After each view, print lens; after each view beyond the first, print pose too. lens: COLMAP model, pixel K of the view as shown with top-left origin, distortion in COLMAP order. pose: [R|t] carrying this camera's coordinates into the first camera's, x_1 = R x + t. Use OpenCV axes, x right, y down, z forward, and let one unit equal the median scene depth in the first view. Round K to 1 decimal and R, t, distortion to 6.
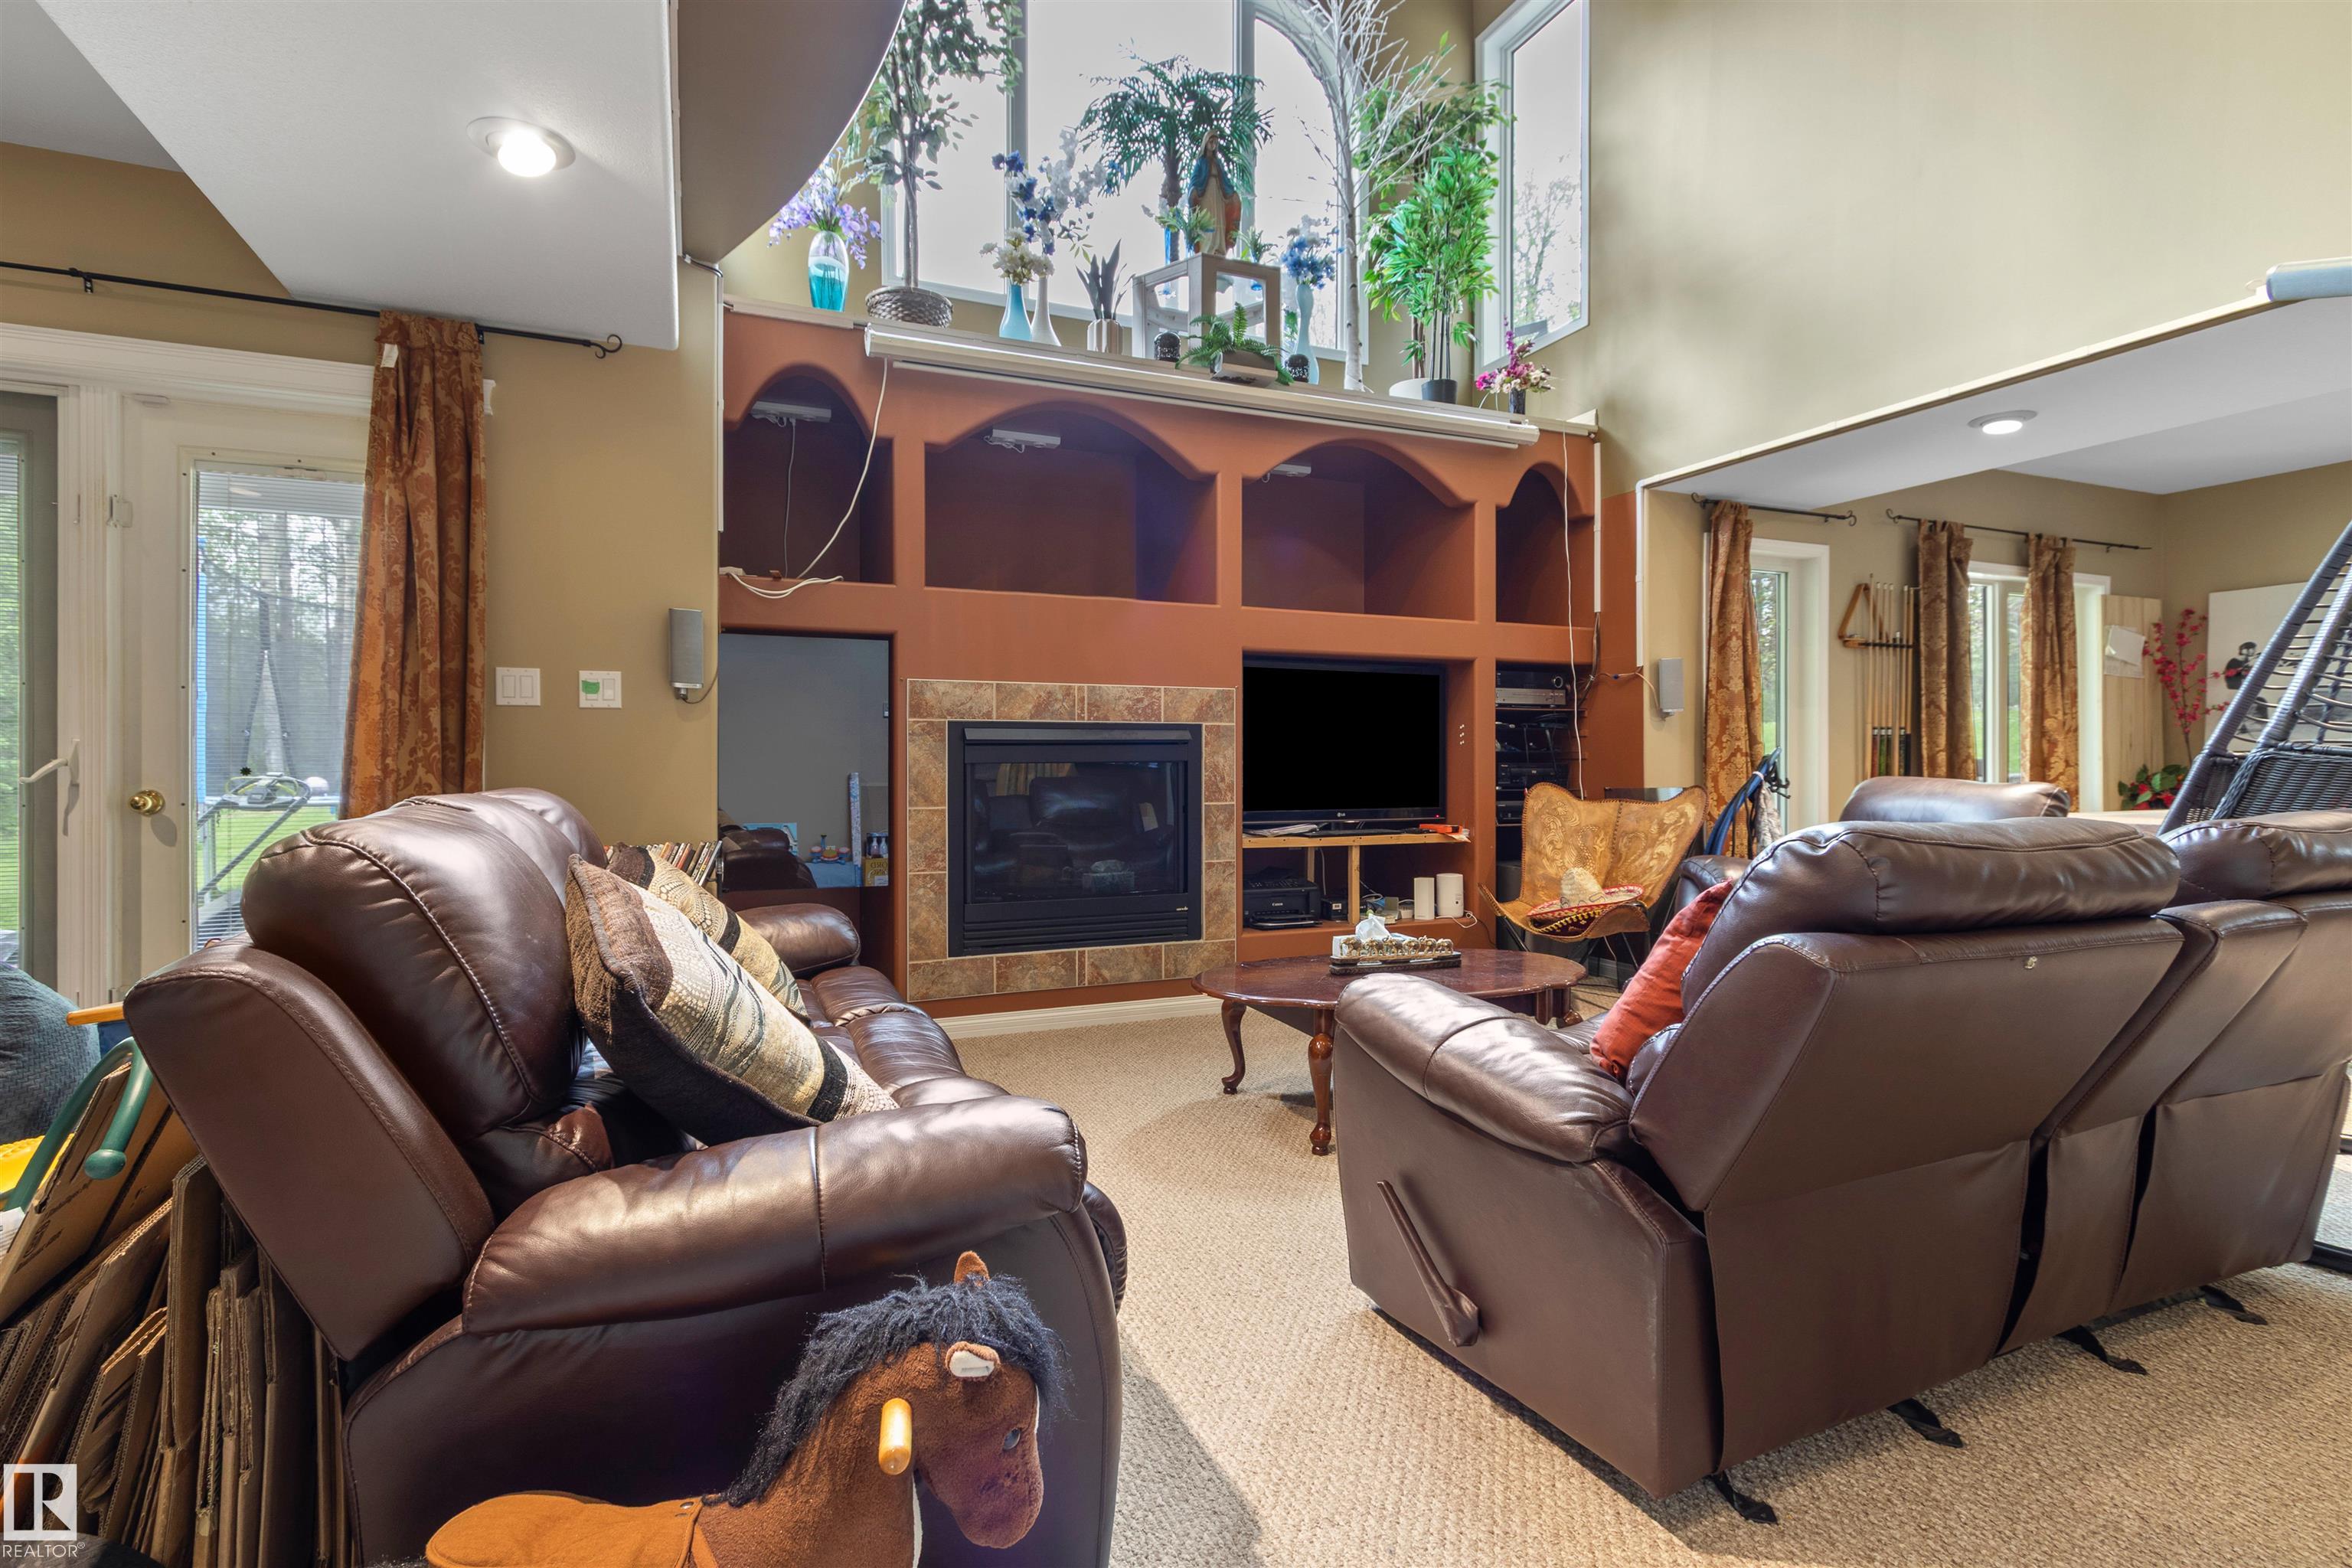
lens RADIAL K [[1086.4, 0, 1171.2], [0, 1086.4, 767.4], [0, 0, 1]] dist [0.000853, 0.001134]
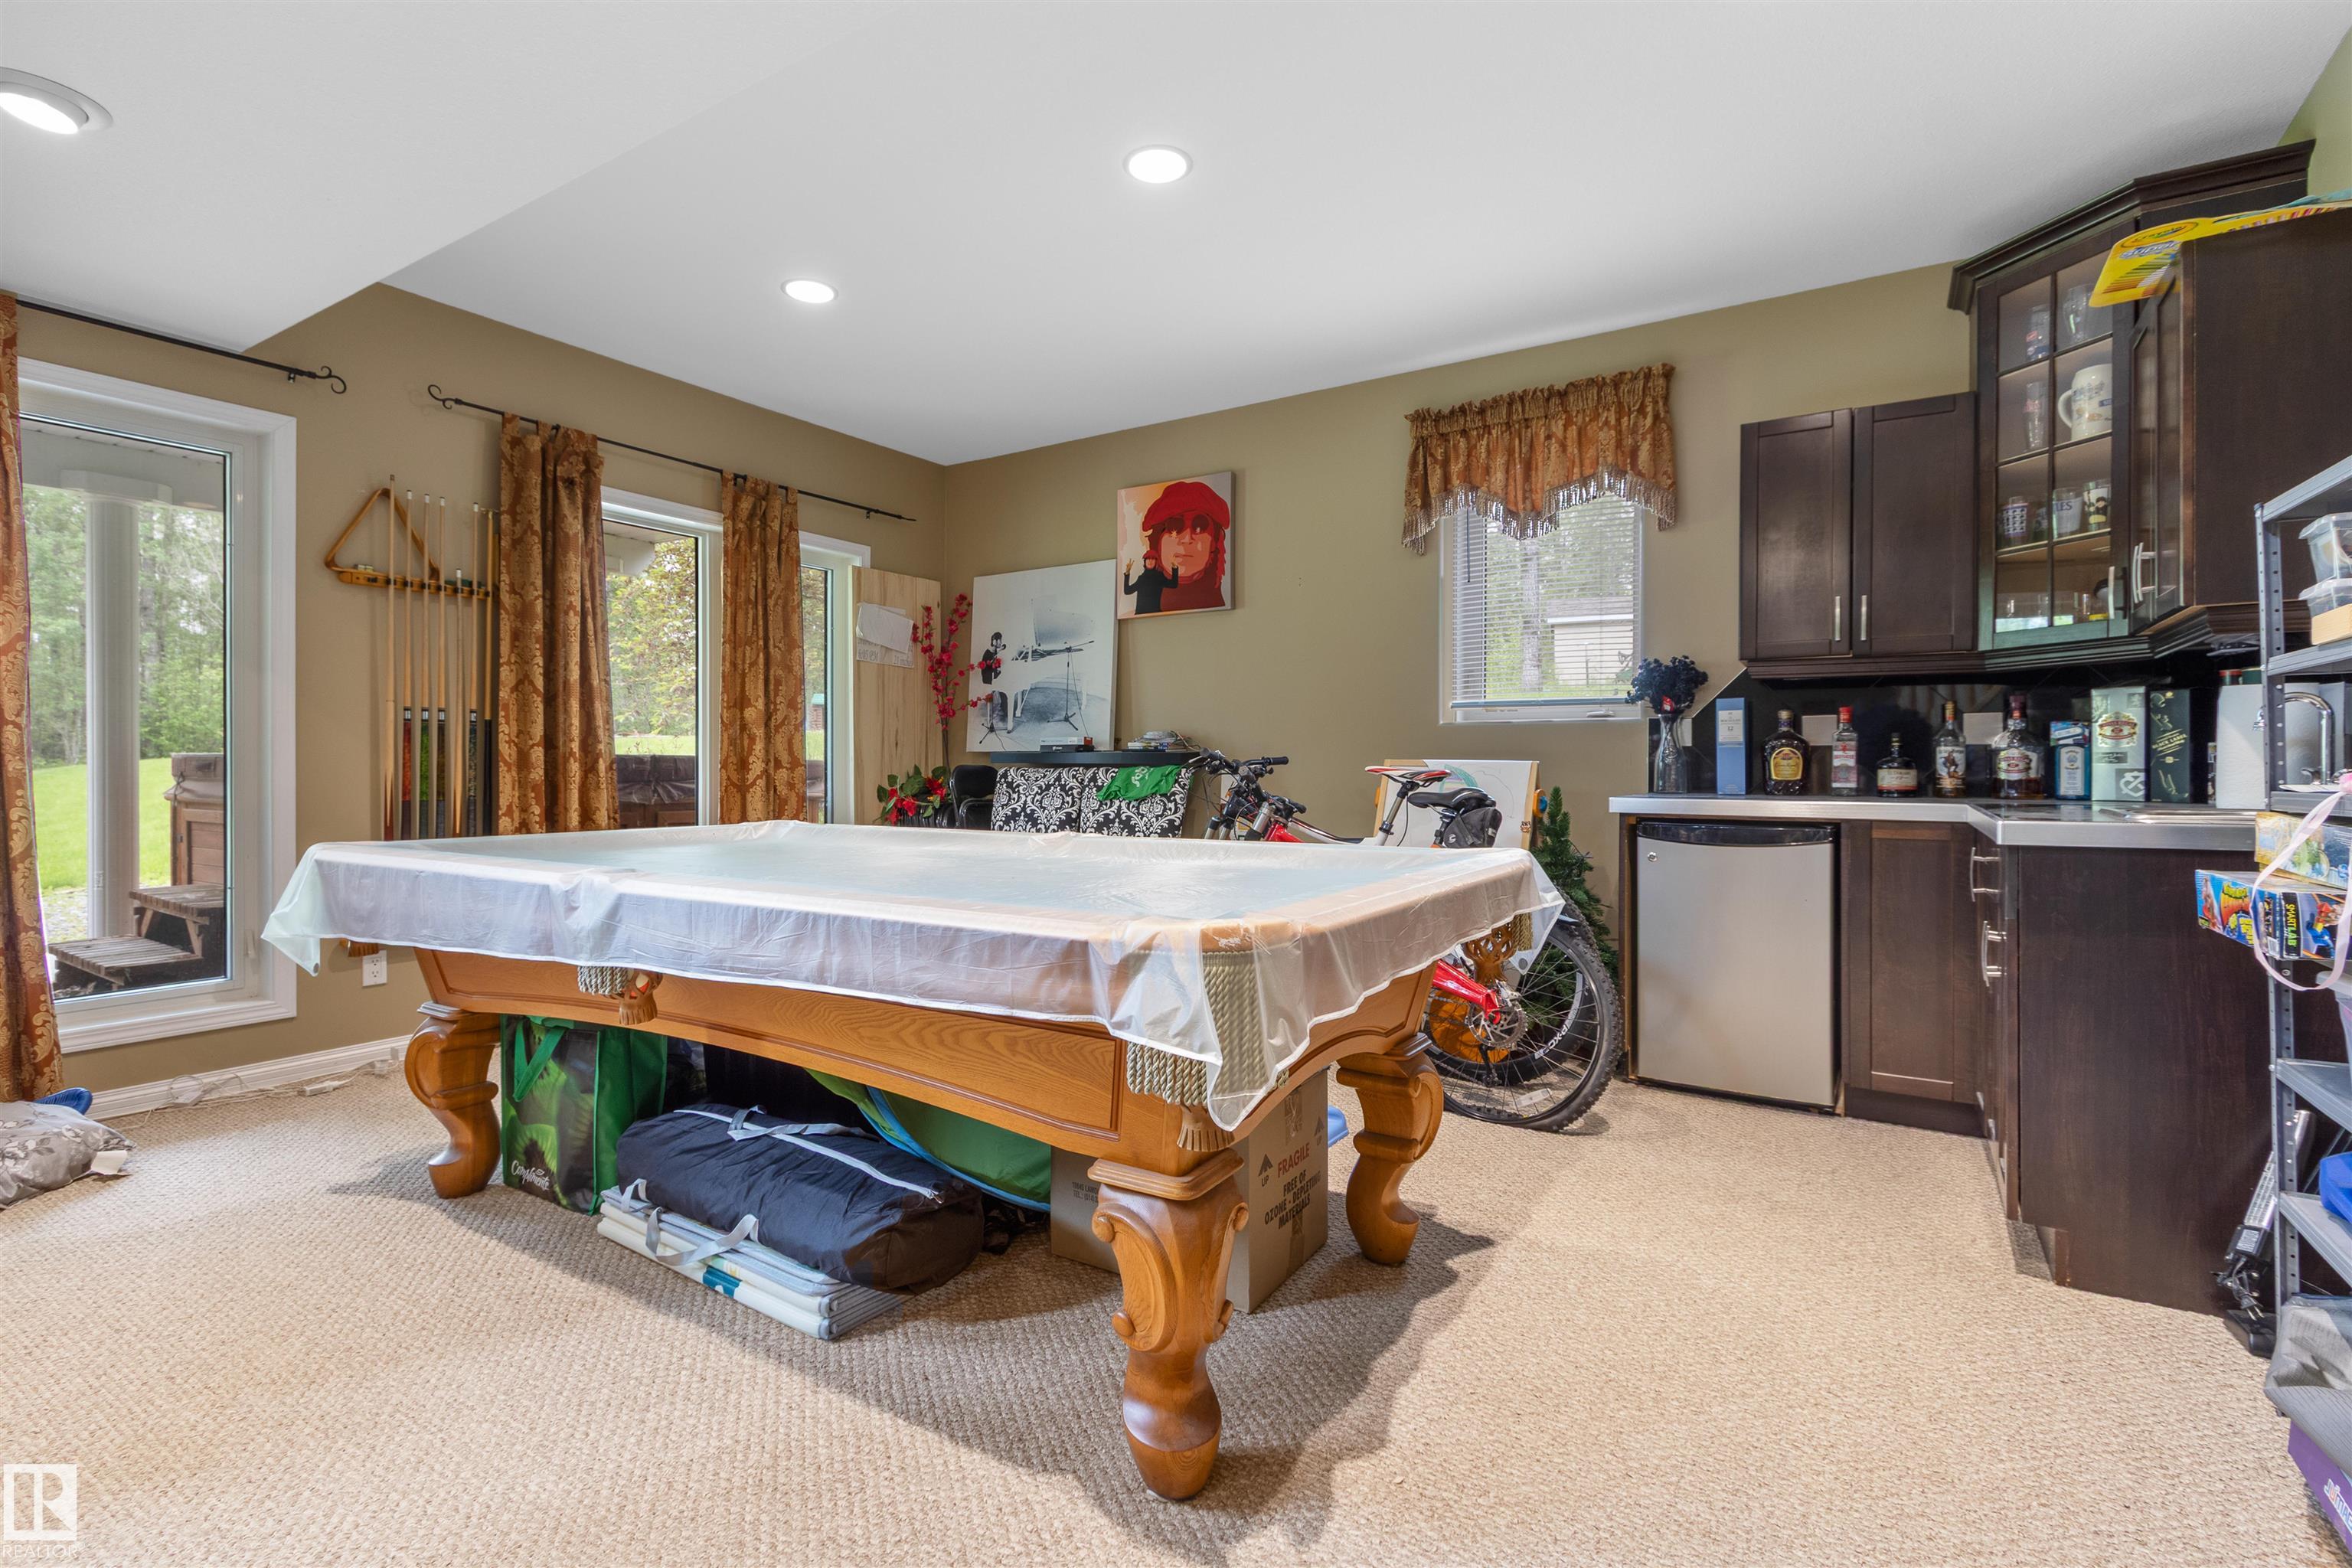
lens RADIAL K [[1086.4, 0, 1177.1], [0, 1086.4, 771.6], [0, 0, 1]] dist [0.000853, 0.001134]
pose [[0.819701, -0.000958, 0.572791, 0.718302], [0.001891, 0.999998, -0.001034, 0.003874], [-0.572789, 0.001931, 0.819700, 0.202614]]
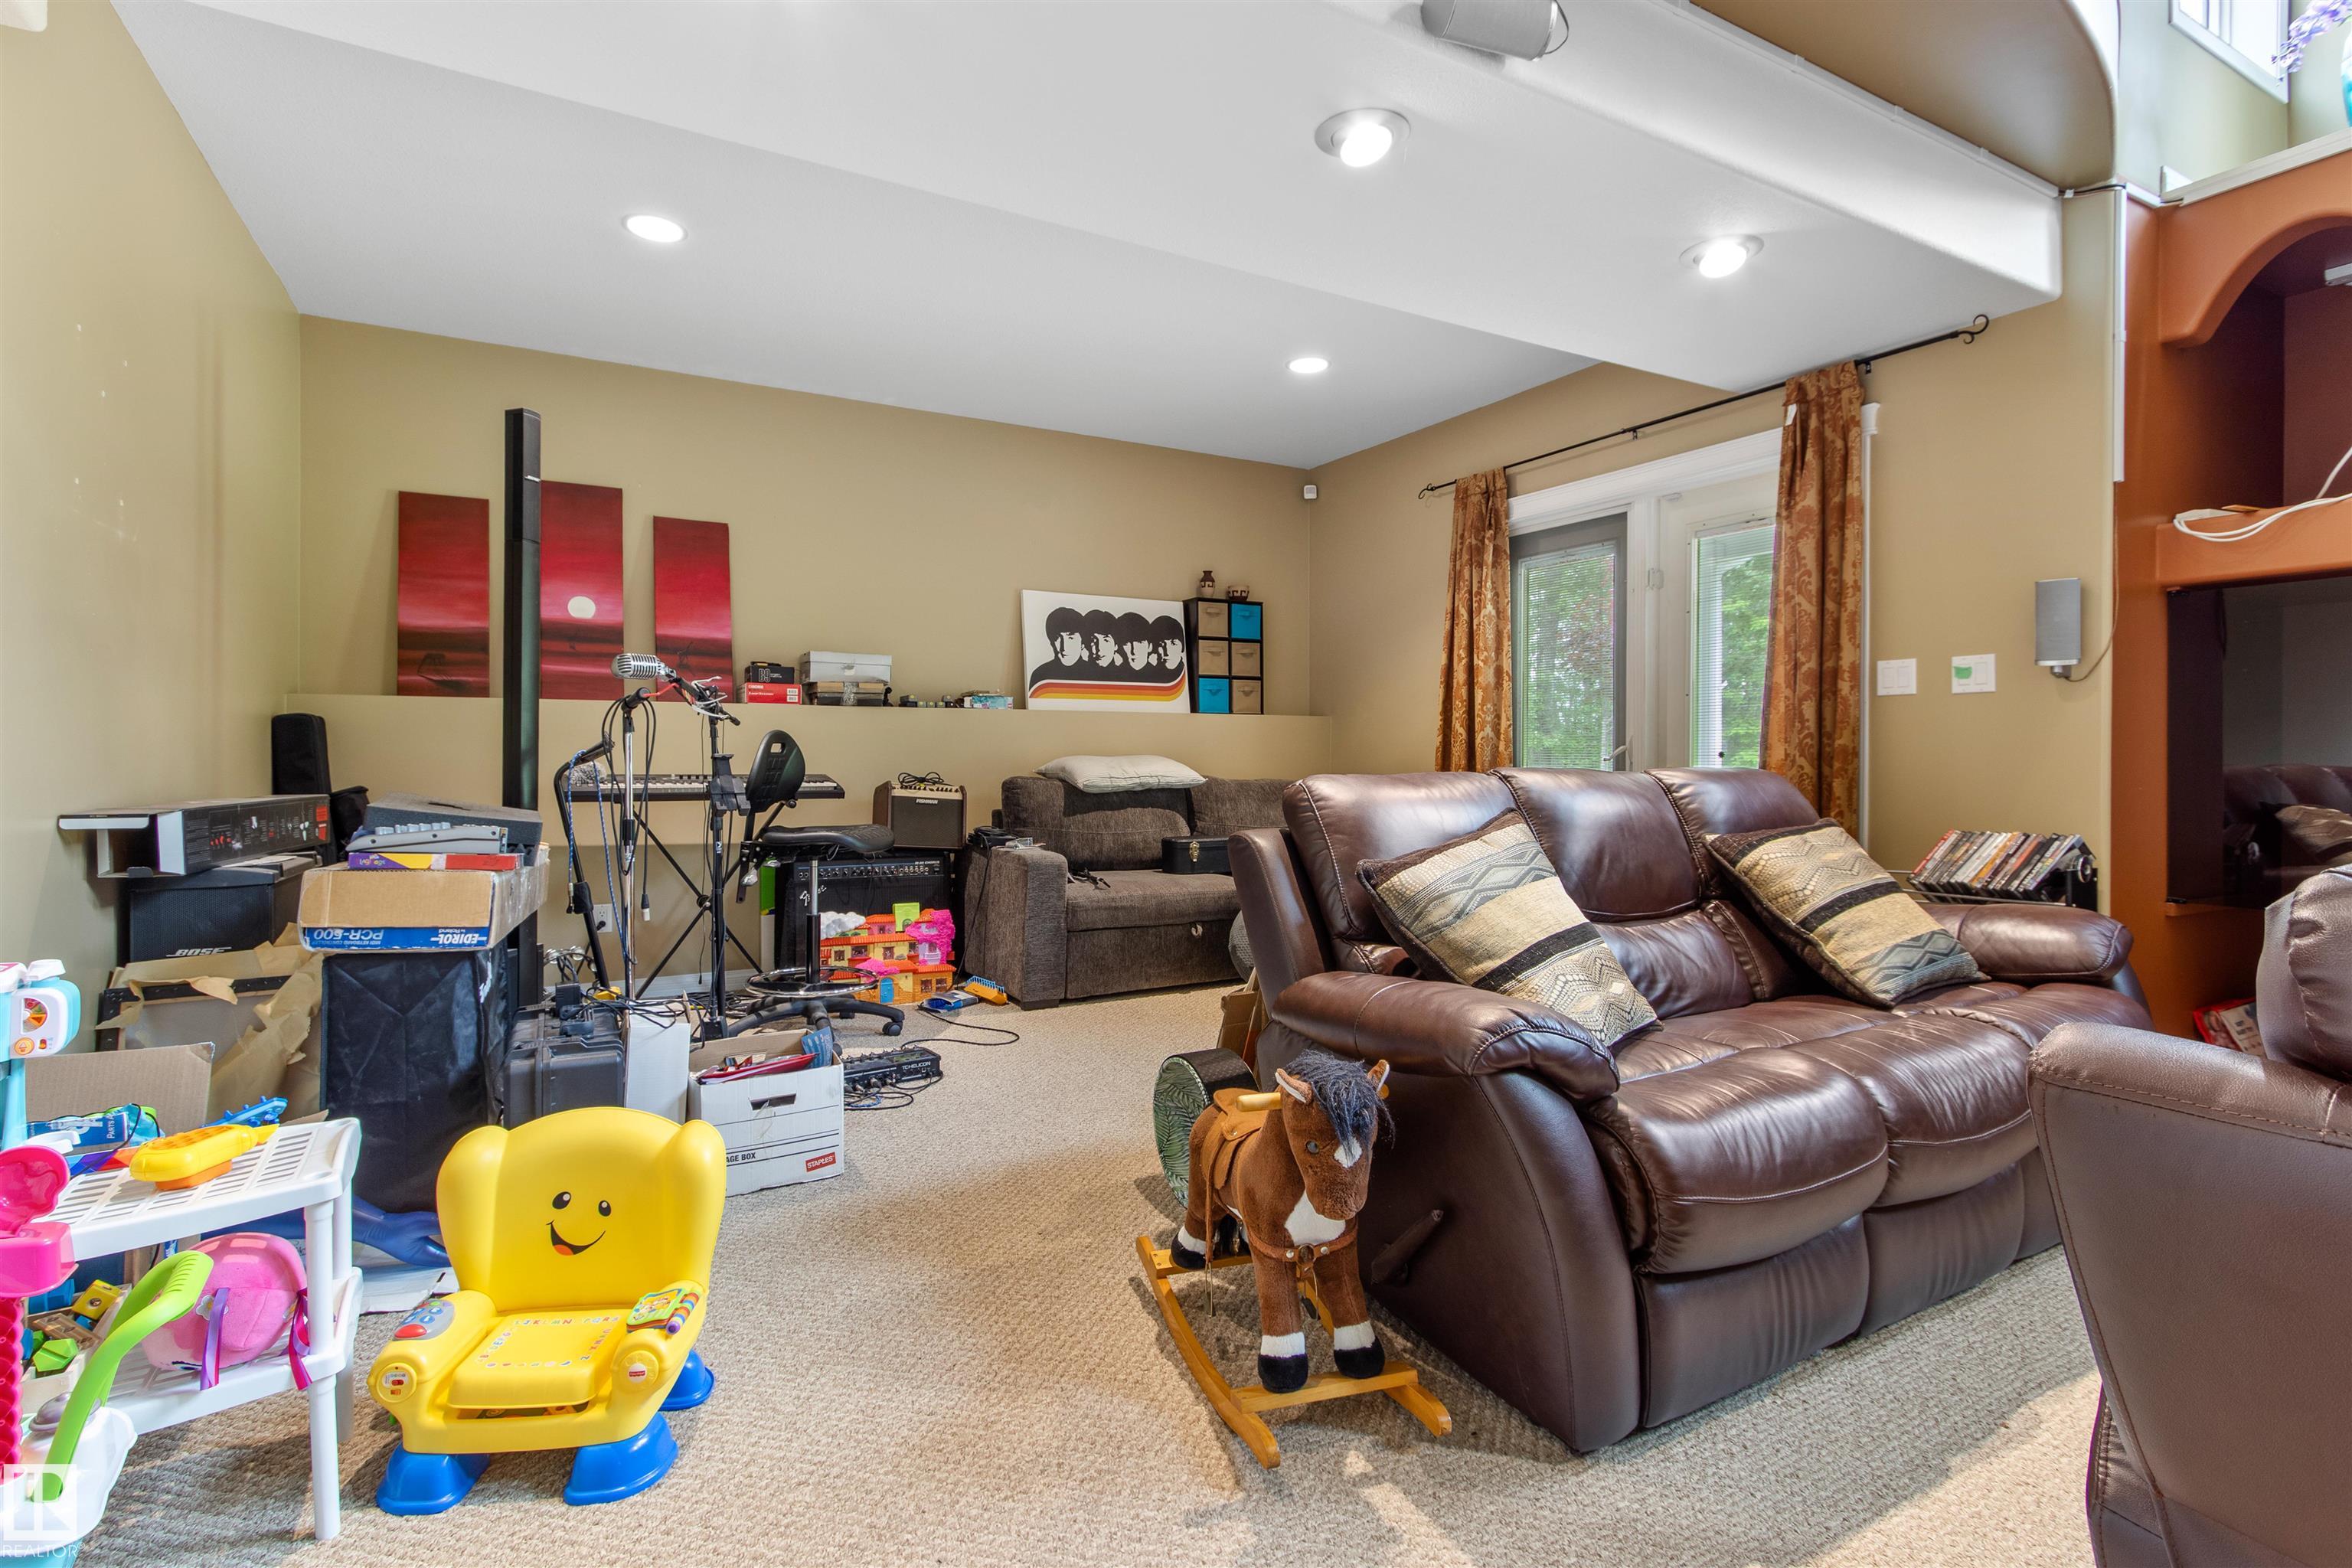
lens RADIAL K [[1086.4, 0, 1167.0], [0, 1086.4, 760.8], [0, 0, 1]] dist [0.000853, 0.001134]
pose [[0.116403, 0.010210, -0.993150, 0.249176], [-0.005581, 0.999938, 0.009626, 0.001530], [0.993186, 0.004423, 0.116453, 0.097590]]
